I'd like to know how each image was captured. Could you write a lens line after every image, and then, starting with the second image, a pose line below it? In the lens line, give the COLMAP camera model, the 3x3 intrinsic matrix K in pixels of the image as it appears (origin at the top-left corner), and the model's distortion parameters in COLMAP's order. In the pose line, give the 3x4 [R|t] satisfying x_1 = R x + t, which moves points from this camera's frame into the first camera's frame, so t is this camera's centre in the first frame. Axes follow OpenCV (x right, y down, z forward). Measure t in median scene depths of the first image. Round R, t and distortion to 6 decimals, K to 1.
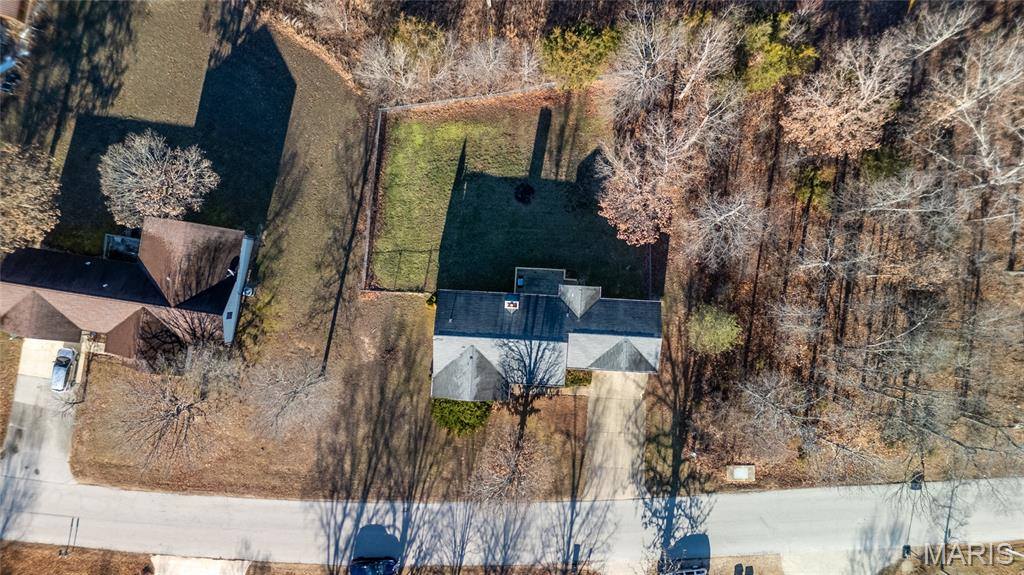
lens RADIAL K [[722.1, 0, 512.0], [0, 722.1, 287.5], [0, 0, 1]] dist [0.033948, -0.003025]
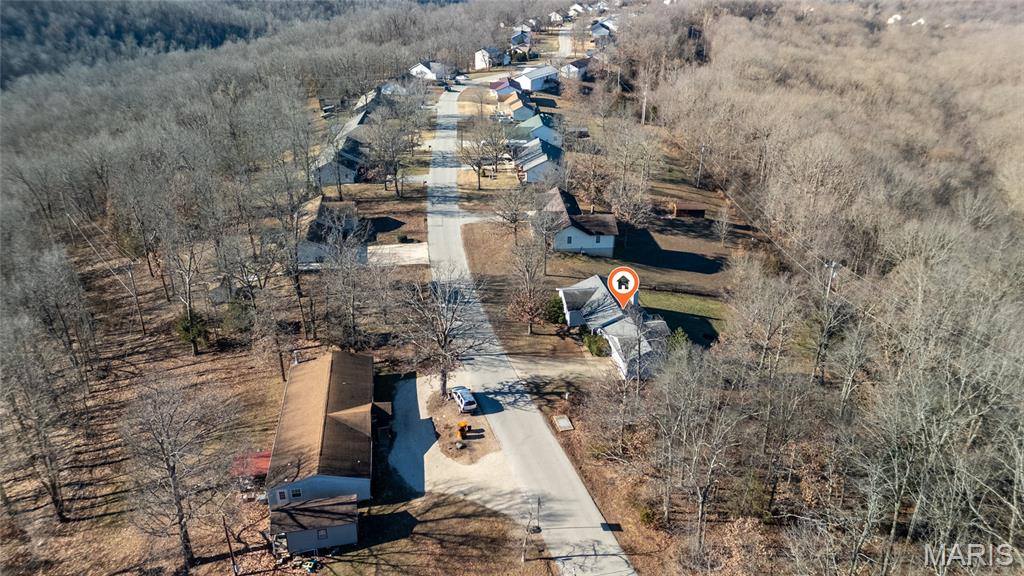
lens RADIAL K [[722.1, 0, 512.0], [0, 722.1, 288.0], [0, 0, 1]] dist [0.033948, -0.003025]
pose [[0.211440, 0.437655, -0.873928, 1.169474], [-0.975673, 0.147497, -0.162191, 0.481126], [0.057918, 0.886962, 0.458196, 0.310986]]
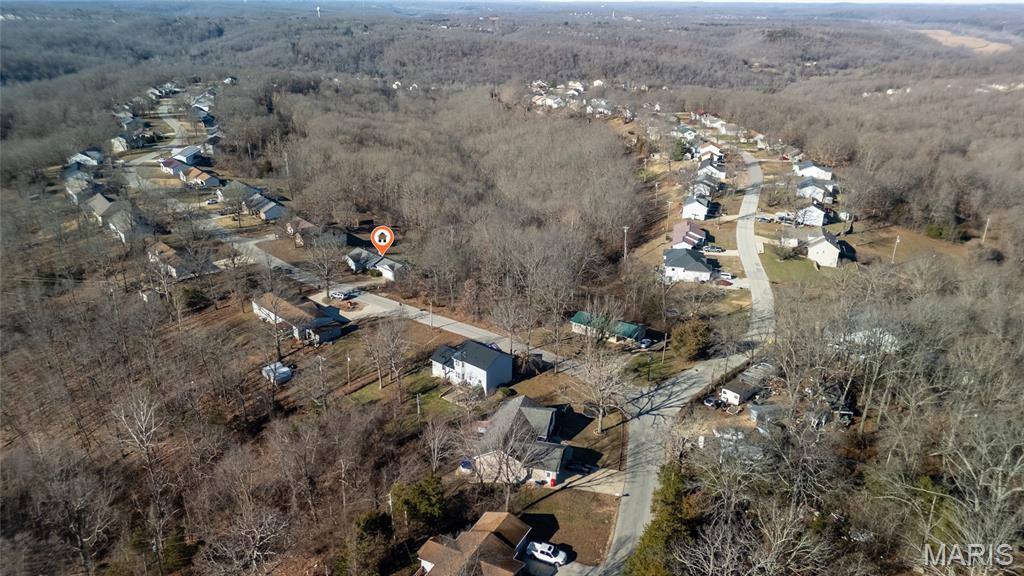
lens RADIAL K [[722.1, 0, 512.0], [0, 722.1, 288.0], [0, 0, 1]] dist [0.033948, -0.003025]
pose [[0.744475, 0.270312, -0.610482, 2.325484], [-0.667589, 0.313763, -0.675187, 1.767953], [0.009036, 0.910211, 0.414046, -0.139876]]
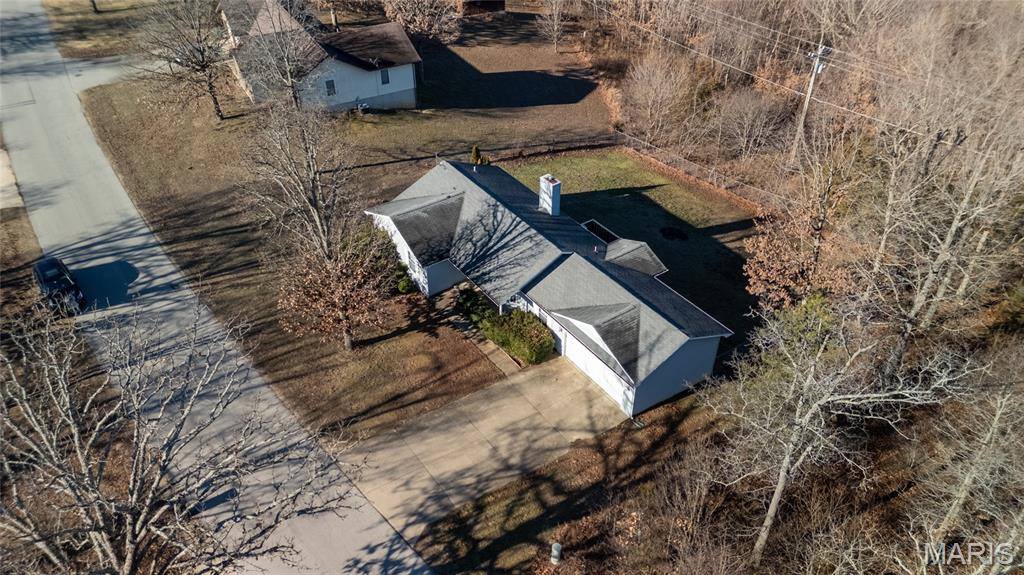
lens RADIAL K [[722.1, 0, 512.0], [0, 722.1, 287.5], [0, 0, 1]] dist [0.033948, -0.003025]
pose [[0.623864, 0.513978, -0.588745, 0.396303], [-0.781117, 0.434652, -0.448257, 0.370690], [0.025505, 0.739530, 0.672641, 0.612739]]
